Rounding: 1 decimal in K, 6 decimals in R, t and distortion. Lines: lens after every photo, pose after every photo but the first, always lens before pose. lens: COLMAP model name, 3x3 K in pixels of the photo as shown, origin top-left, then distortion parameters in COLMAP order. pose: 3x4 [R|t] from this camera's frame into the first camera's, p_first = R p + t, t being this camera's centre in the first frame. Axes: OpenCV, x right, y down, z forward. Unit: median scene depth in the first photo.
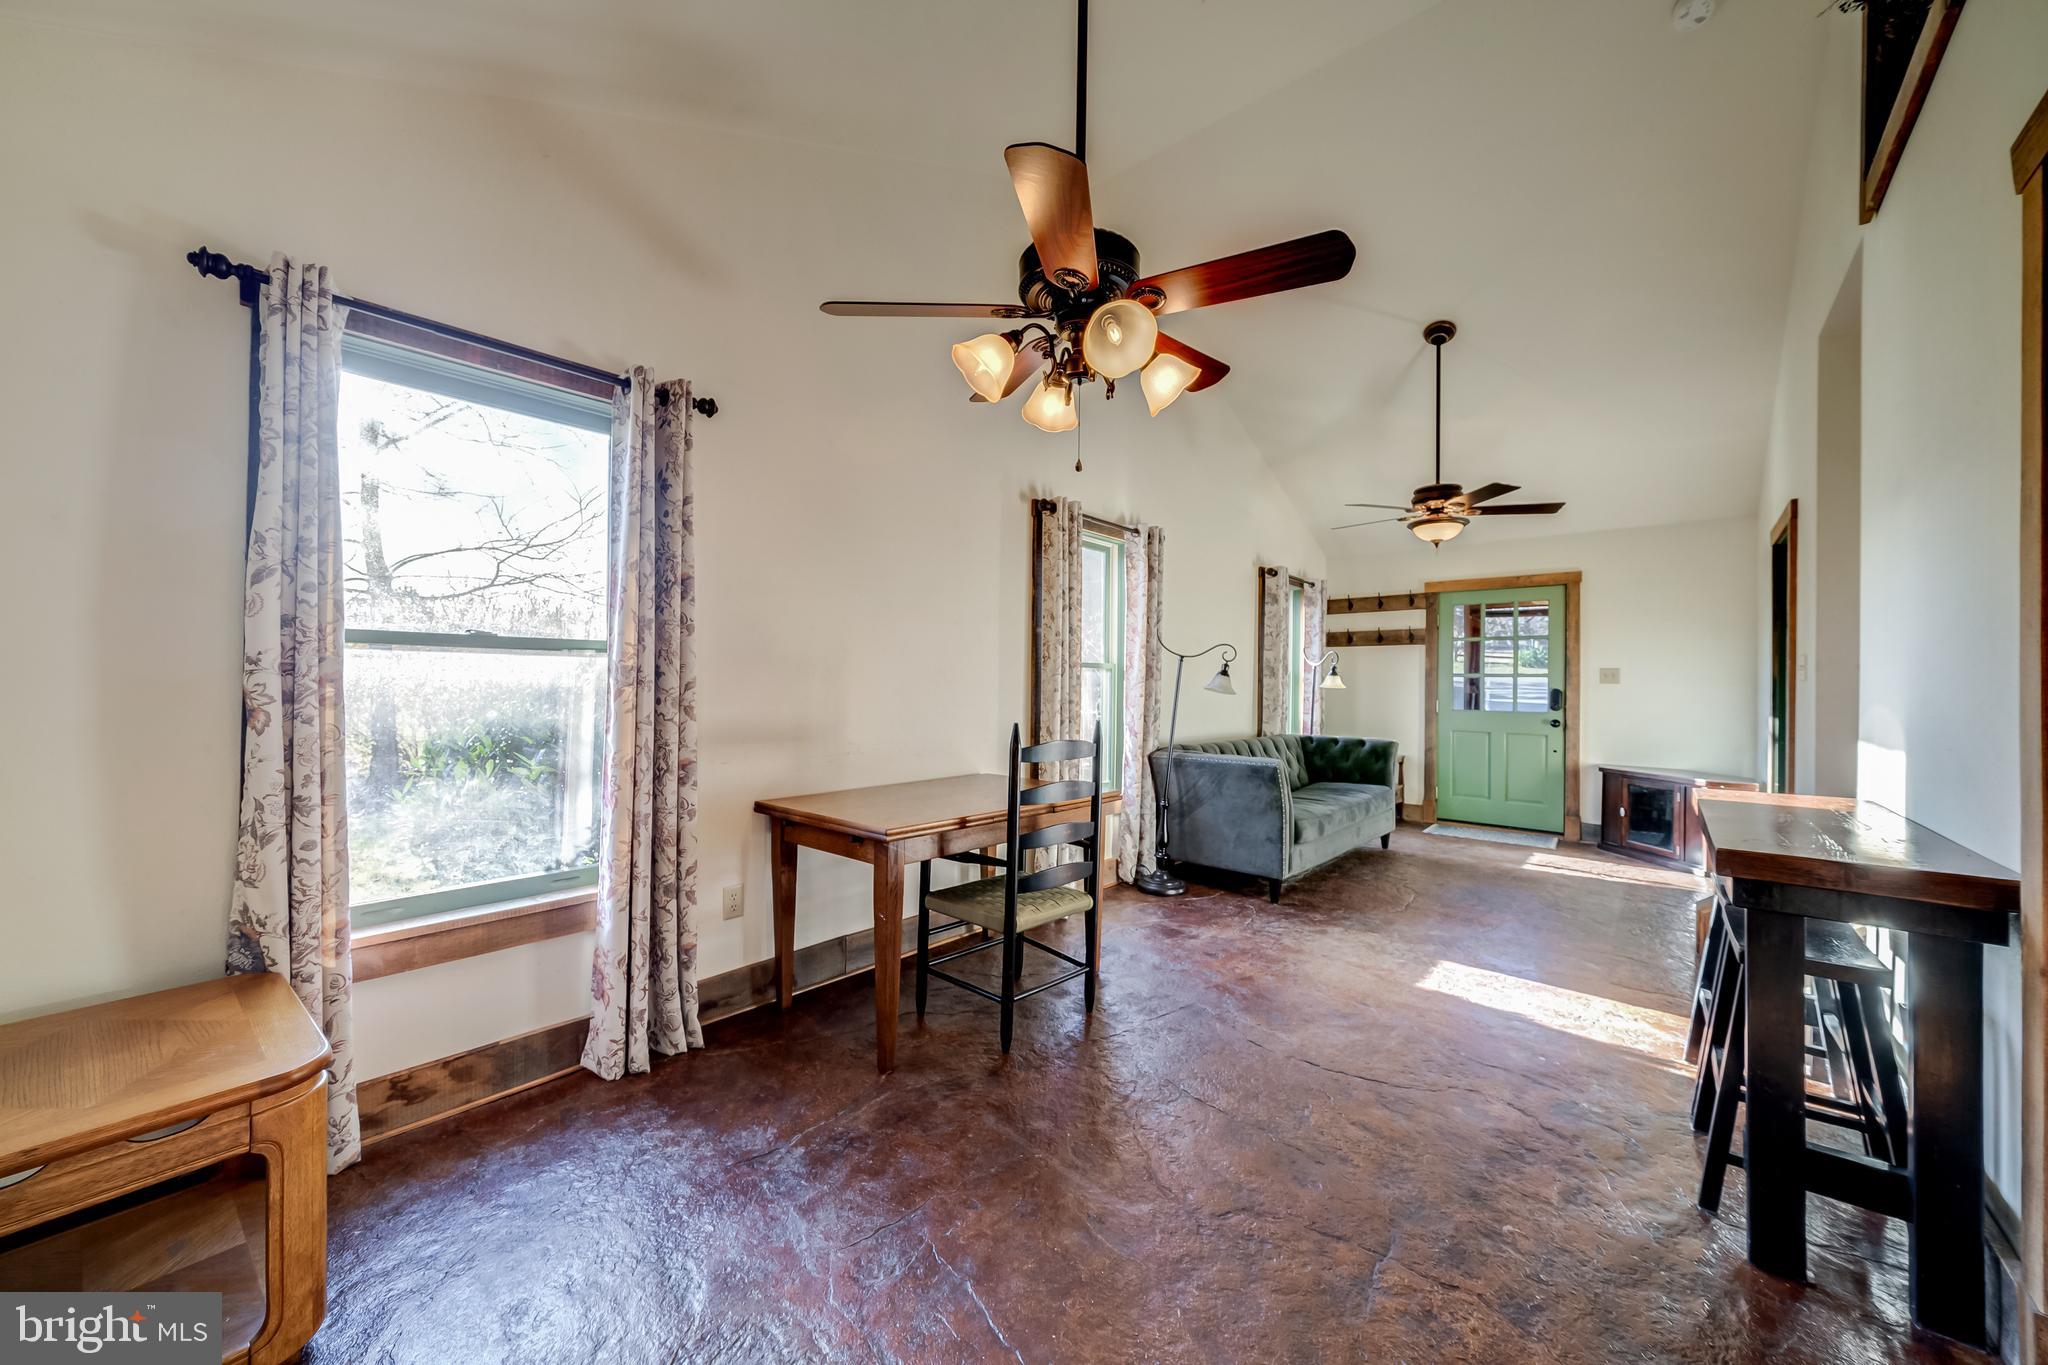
lens RADIAL K [[697.3, 0, 1045.5], [0, 697.3, 681.7], [0, 0, 1]] dist [-0.001241, 0.000019]
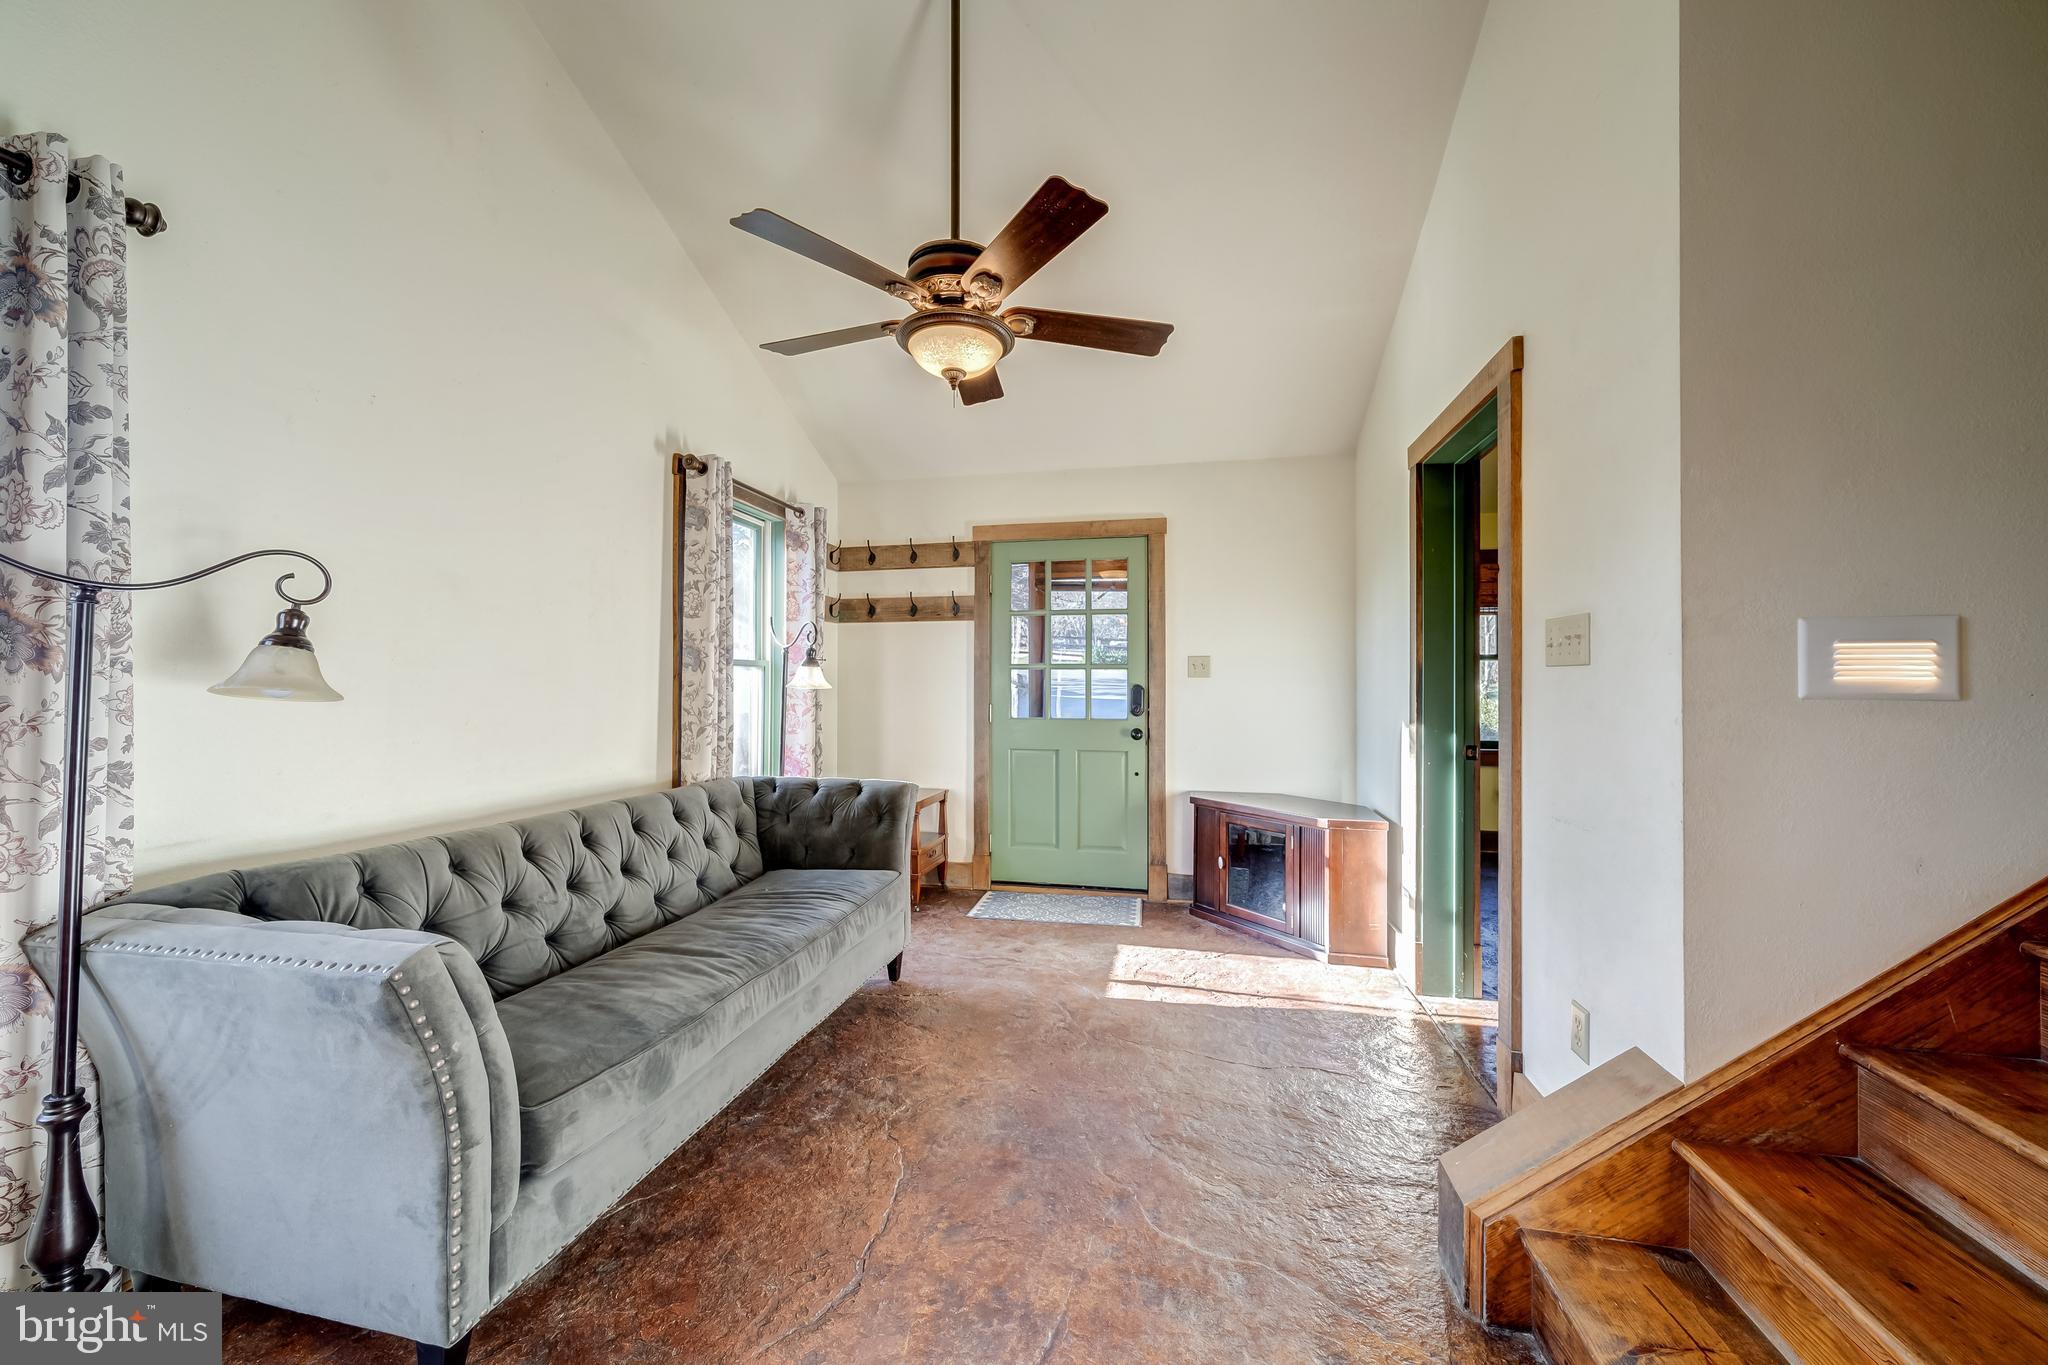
lens RADIAL K [[761.9, 0, 1021.4], [0, 761.9, 680.7], [0, 0, 1]] dist [-0.000625, -0.000942]
pose [[0.872011, -0.008808, 0.489408, 0.255670], [0.008240, 0.999961, 0.003315, 0.002254], [-0.489418, 0.001142, 0.872049, 0.388515]]
